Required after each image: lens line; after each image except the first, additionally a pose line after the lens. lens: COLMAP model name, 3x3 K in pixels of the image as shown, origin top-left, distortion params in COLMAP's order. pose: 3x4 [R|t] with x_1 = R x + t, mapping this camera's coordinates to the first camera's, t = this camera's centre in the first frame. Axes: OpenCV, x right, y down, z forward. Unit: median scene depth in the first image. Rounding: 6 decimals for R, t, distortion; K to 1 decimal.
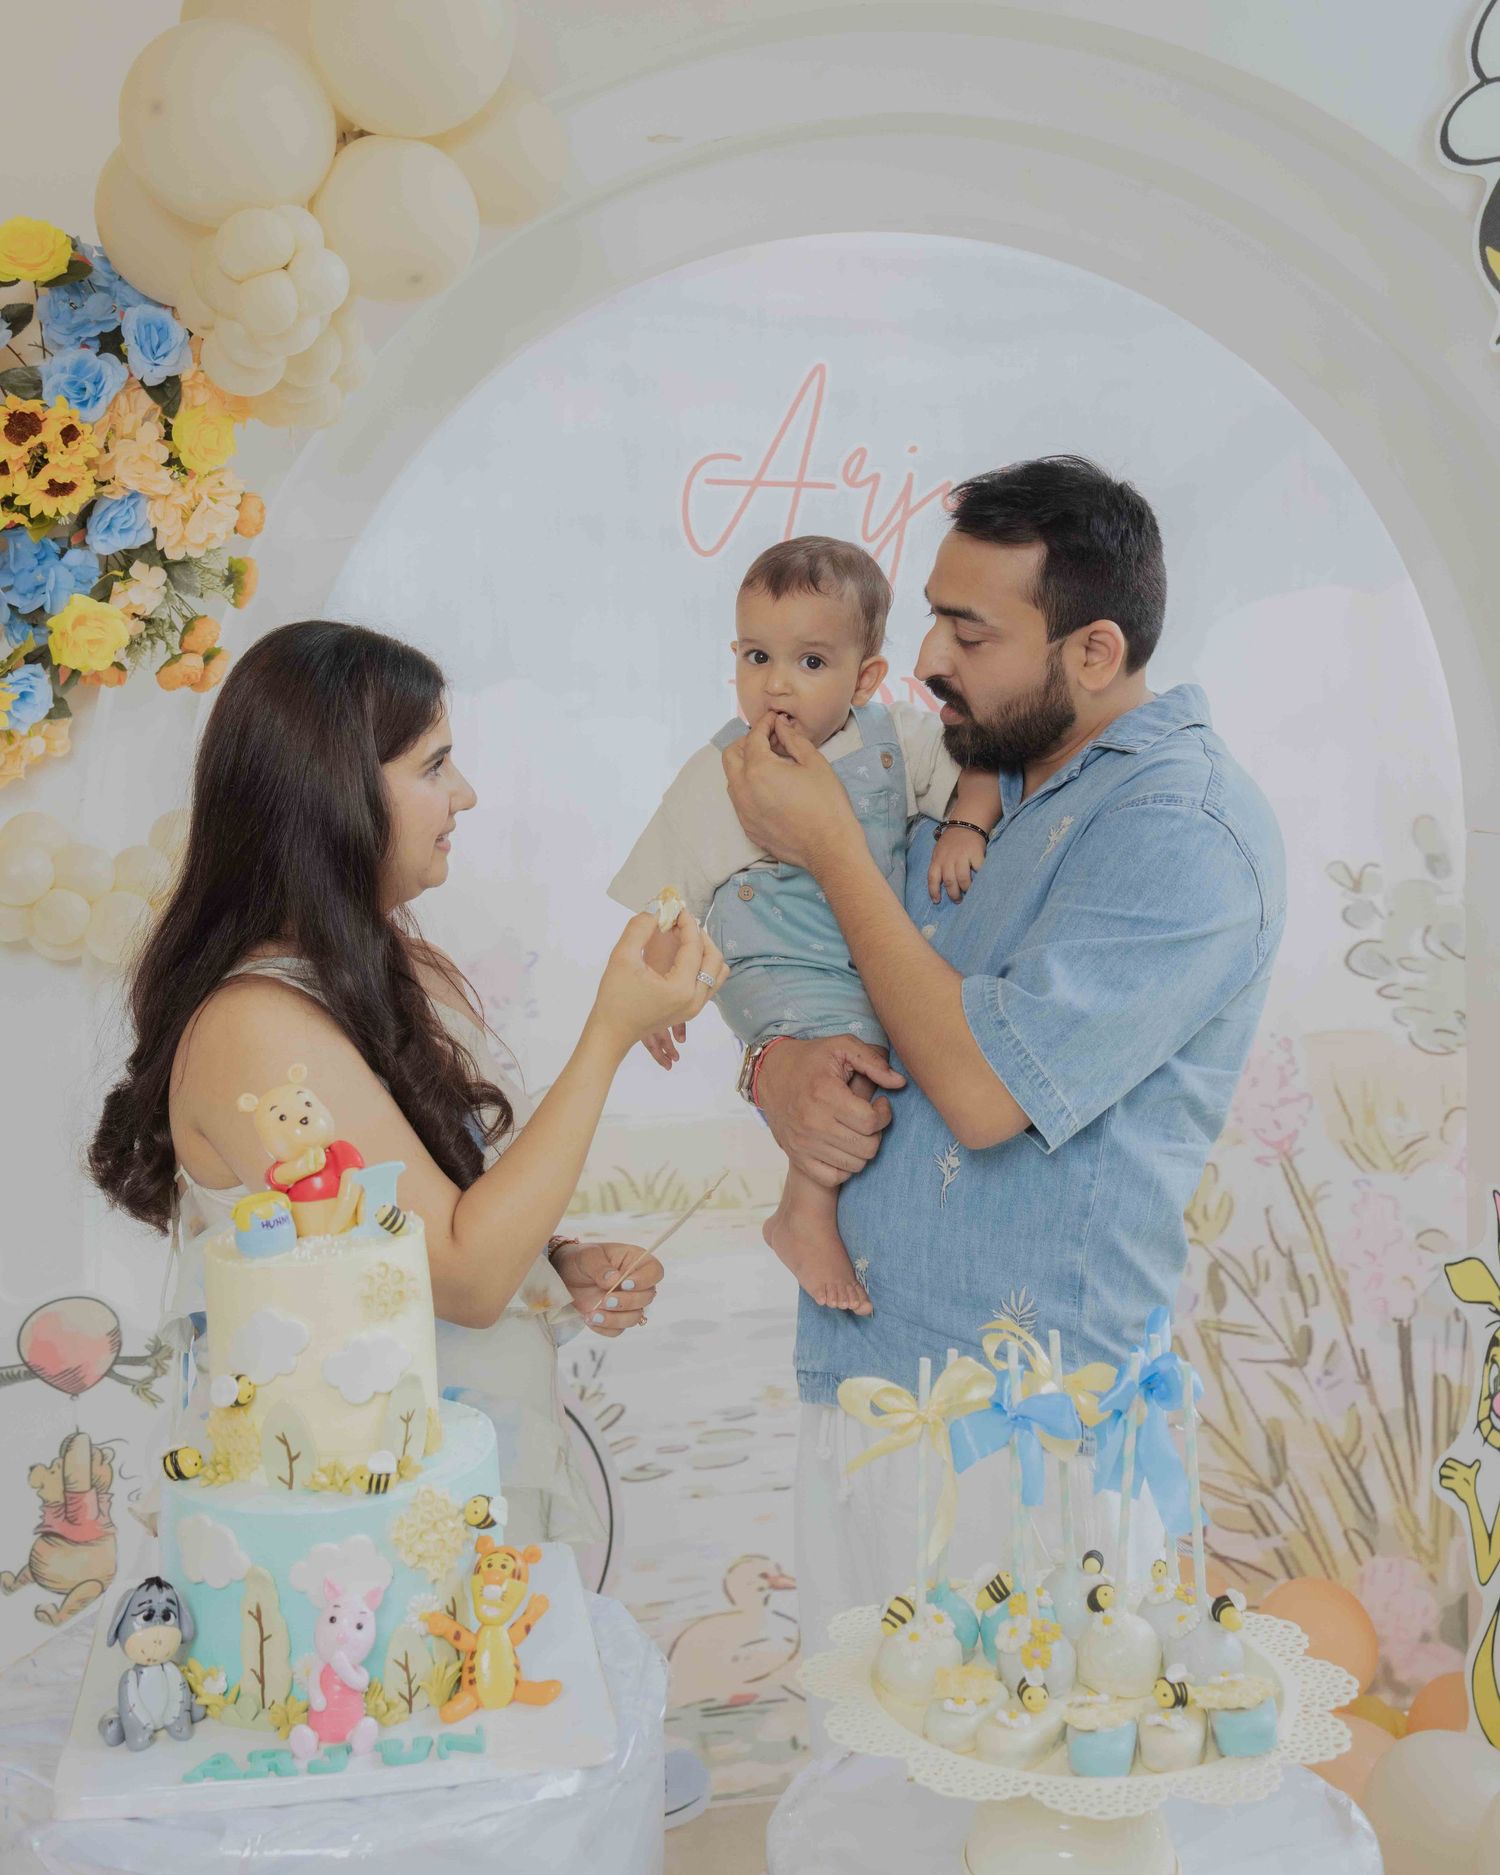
lens RADIAL K [[2276.2, 0, 775.9], [0, 2276.2, 711.5], [0, 0, 1]] dist [0.026755, -0.064916]
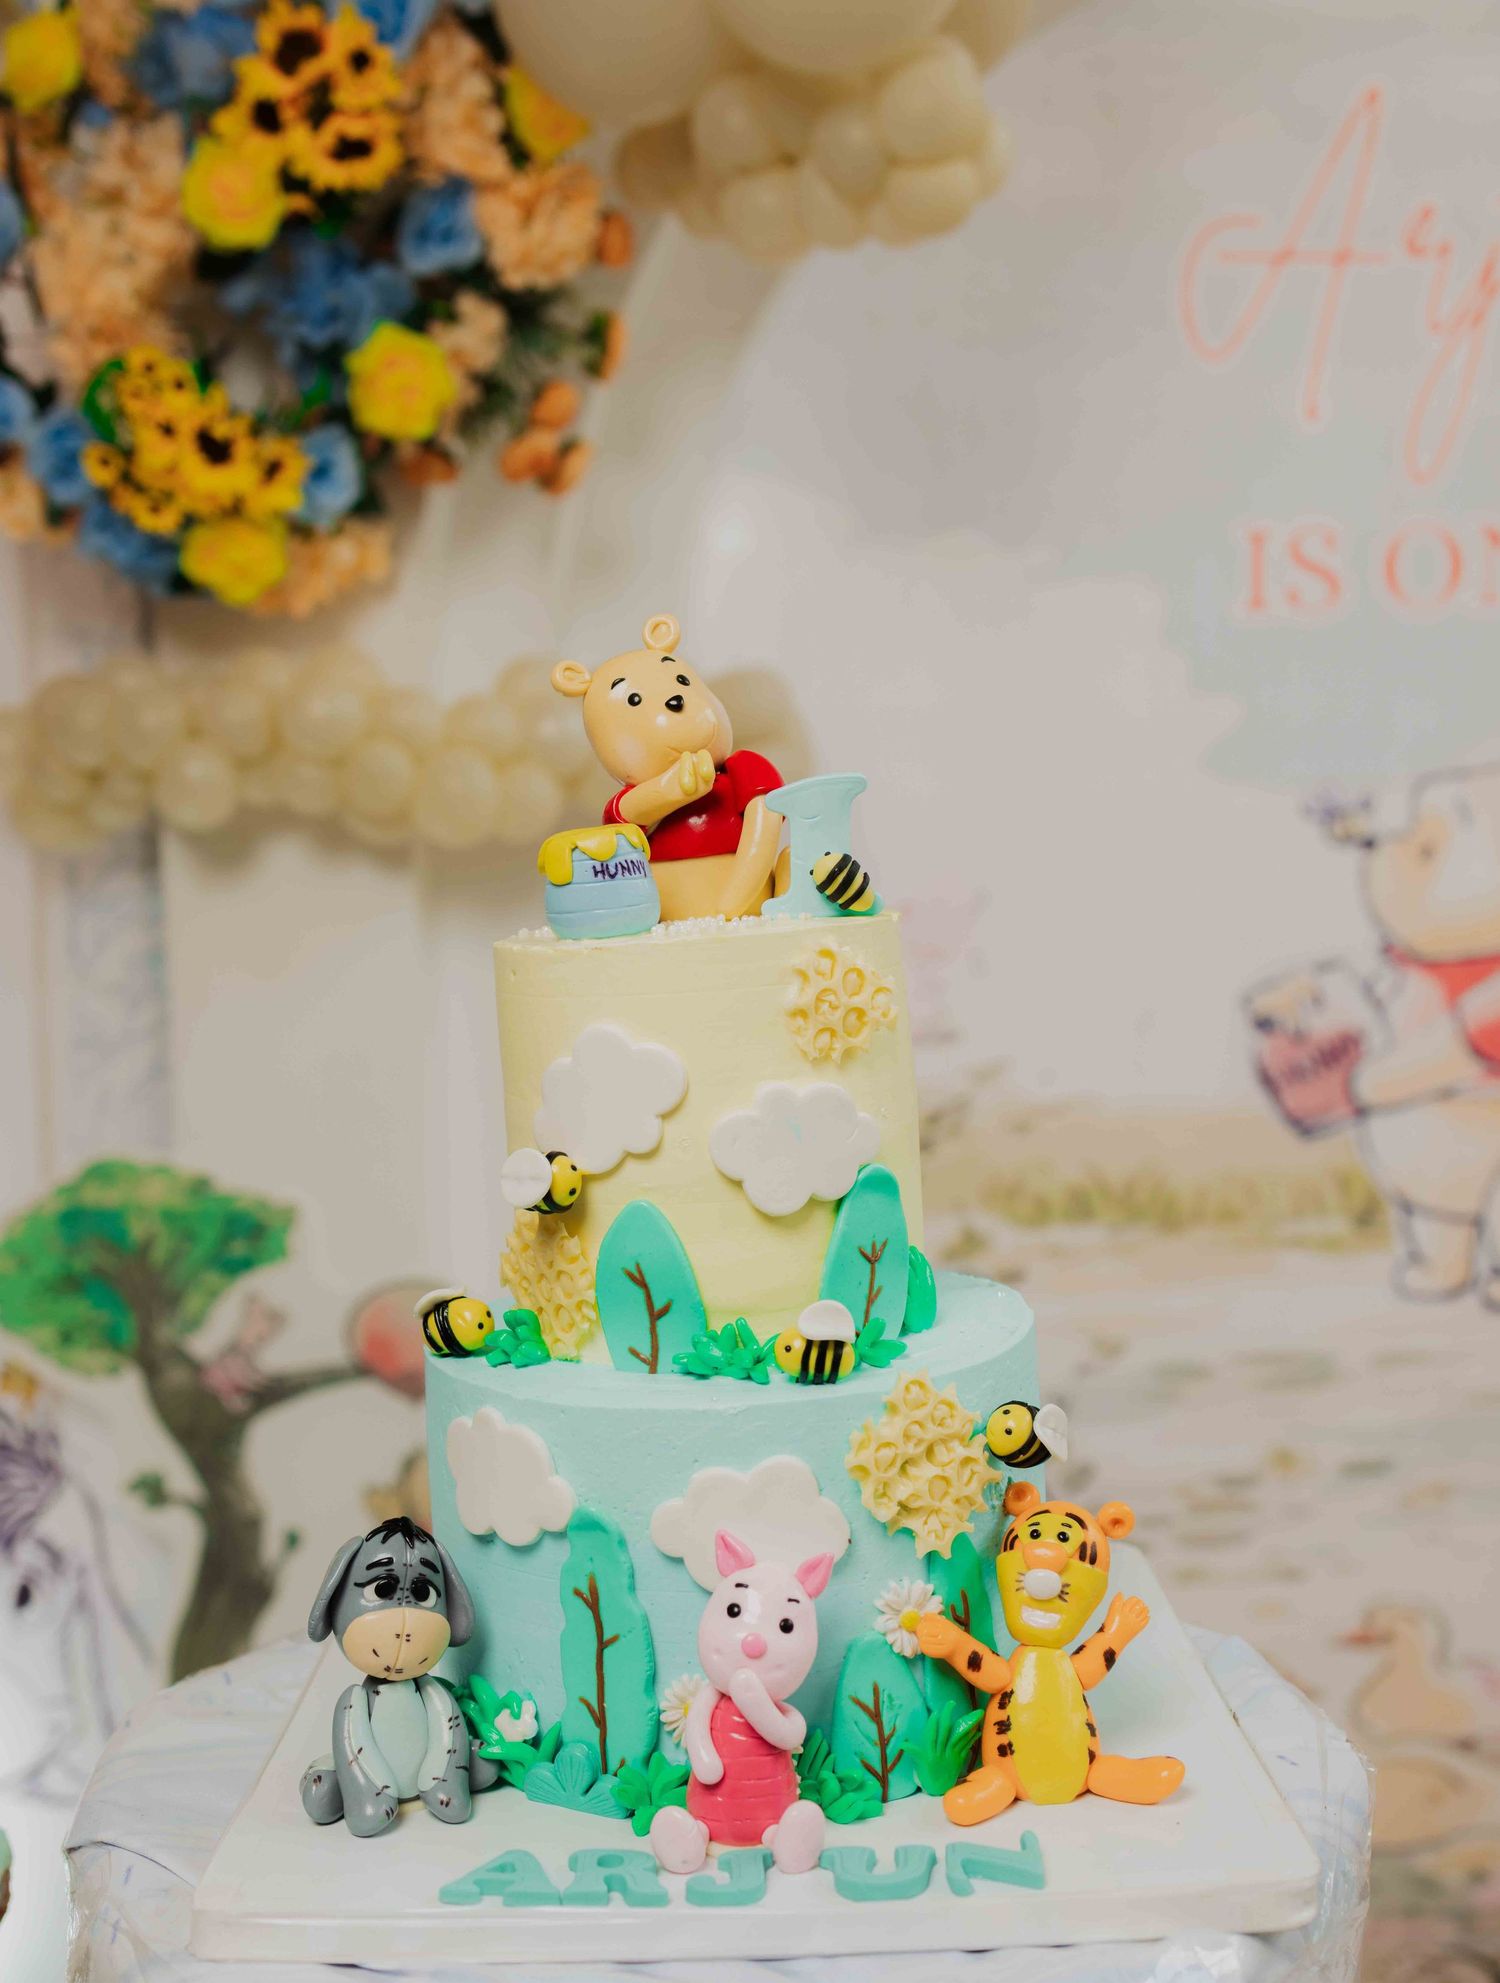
lens RADIAL K [[2228.9, 0, 752.1], [0, 2228.9, 1125.3], [0, 0, 1]] dist [0.006250, 0.032424]
pose [[0.983399, 0.012653, -0.181012, -0.054416], [0.006862, 0.994259, 0.106778, 0.126611], [0.181324, -0.106248, 0.977667, 0.281599]]
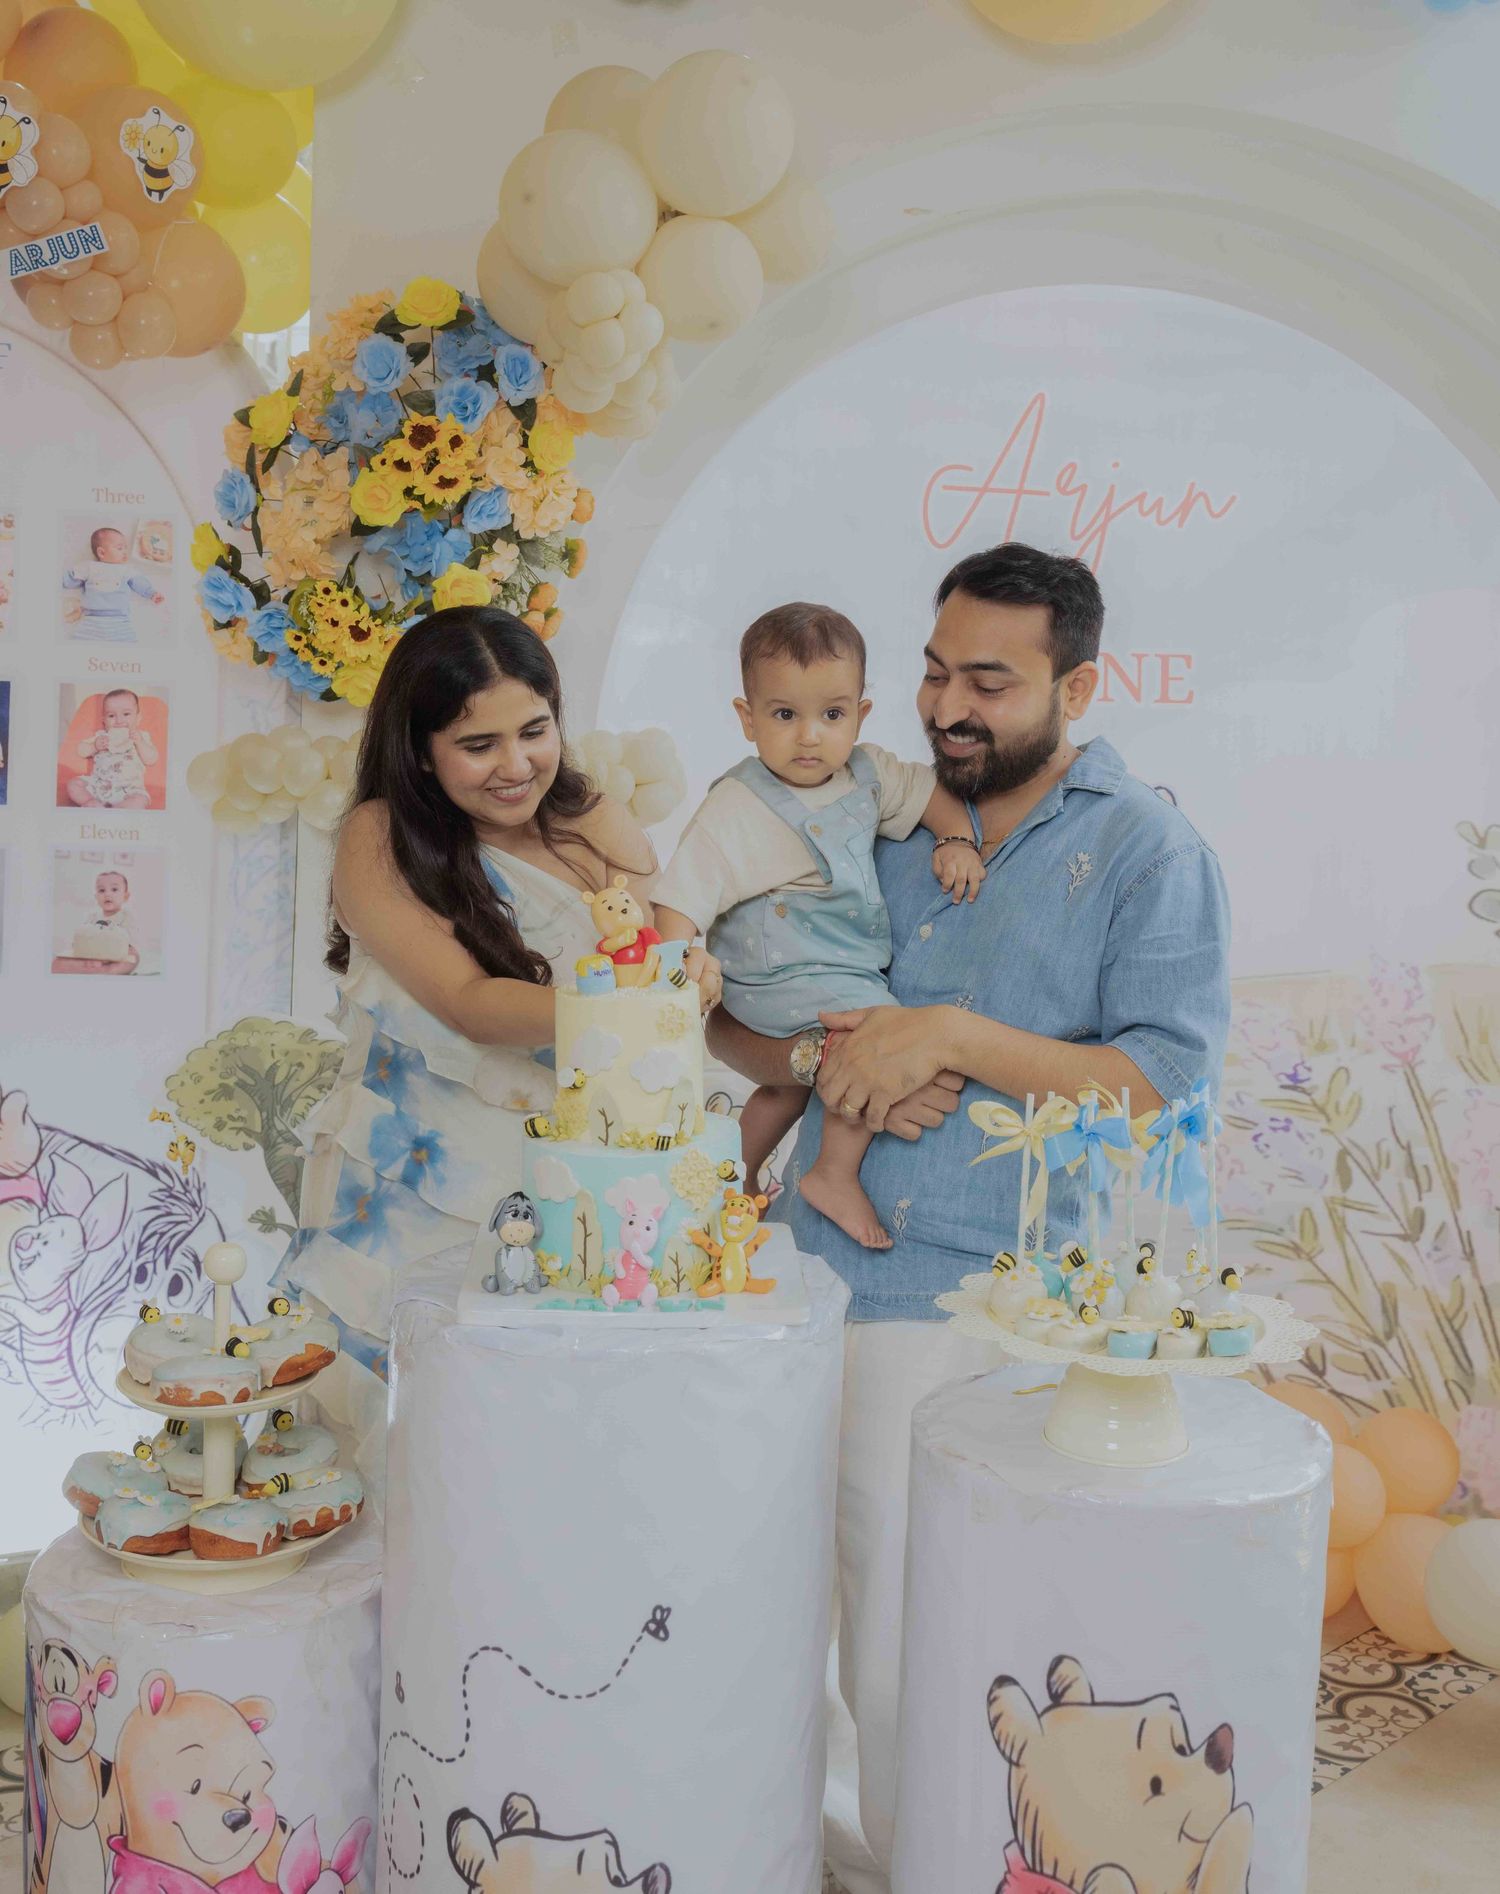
lens RADIAL K [[2212.3, 0, 759.2], [0, 2212.3, 773.7], [0, 0, 1]] dist [0.033527, -0.040205]
pose [[0.990819, 0.041585, -0.128644, 0.038742], [-0.037514, 0.998721, 0.033911, 0.020185], [0.129890, -0.028773, 0.991111, -0.250420]]
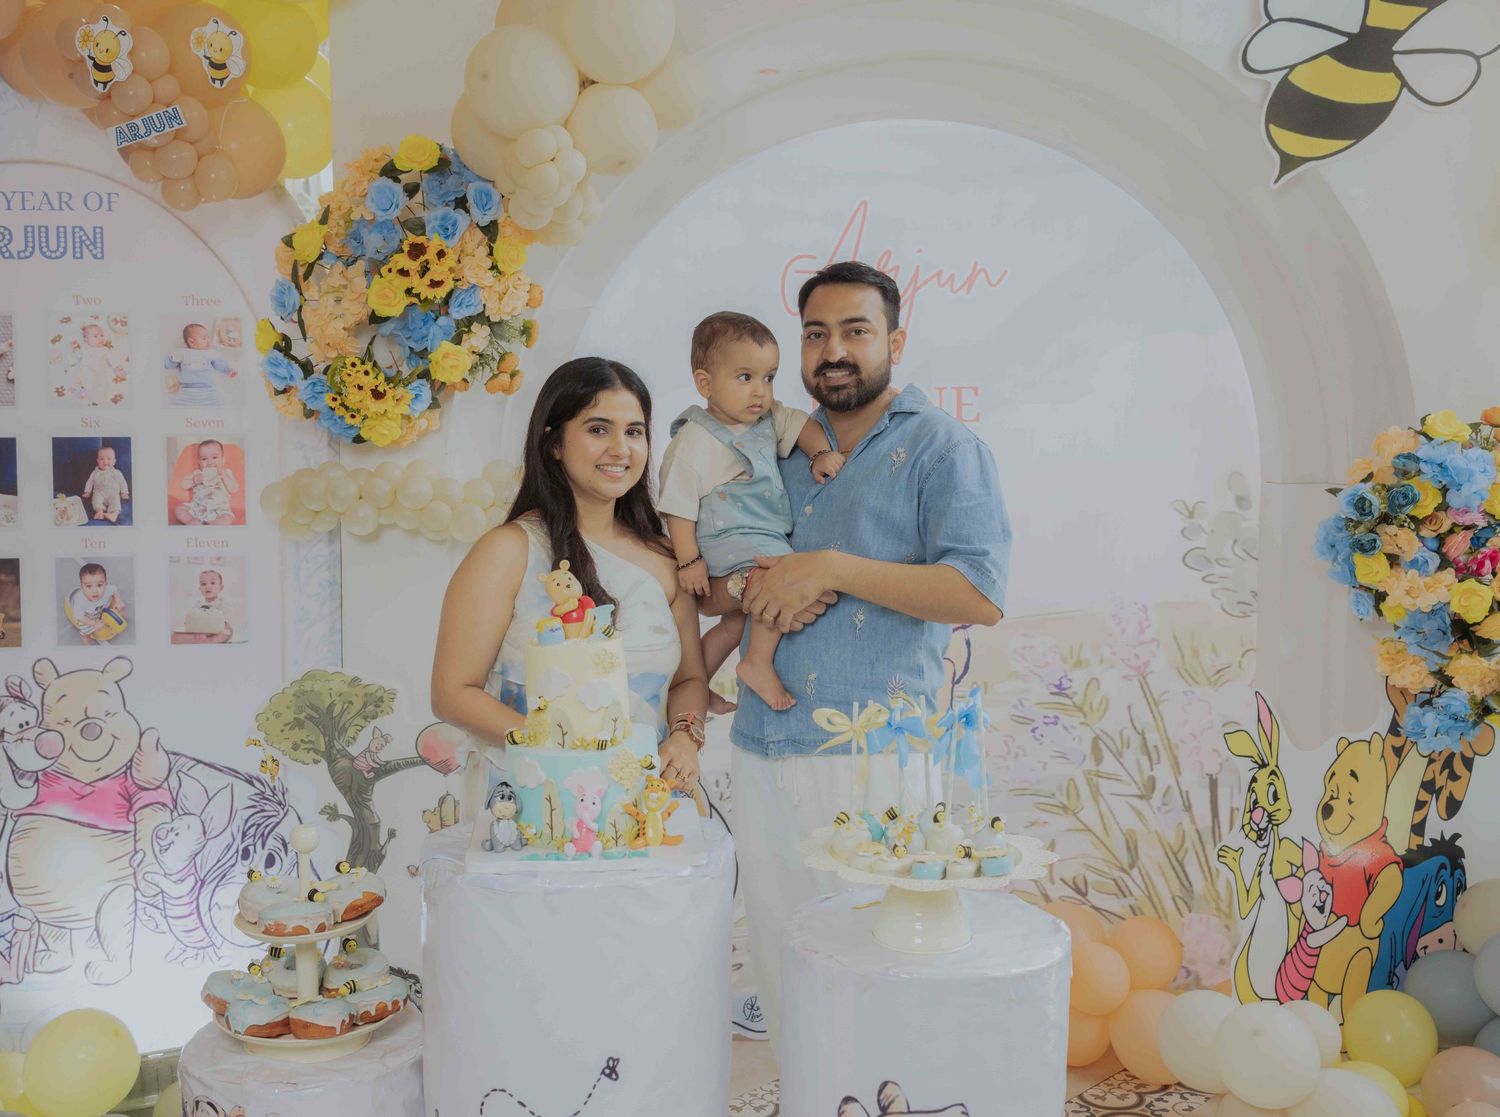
lens RADIAL K [[1647.6, 0, 679.7], [0, 1647.6, 563.1], [0, 0, 1]] dist [0.013665, 0.042655]
pose [[0.991360, 0.012421, -0.130581, 0.058334], [-0.001329, 0.996407, 0.084684, 0.014208], [0.131163, -0.083779, 0.987814, -0.303351]]
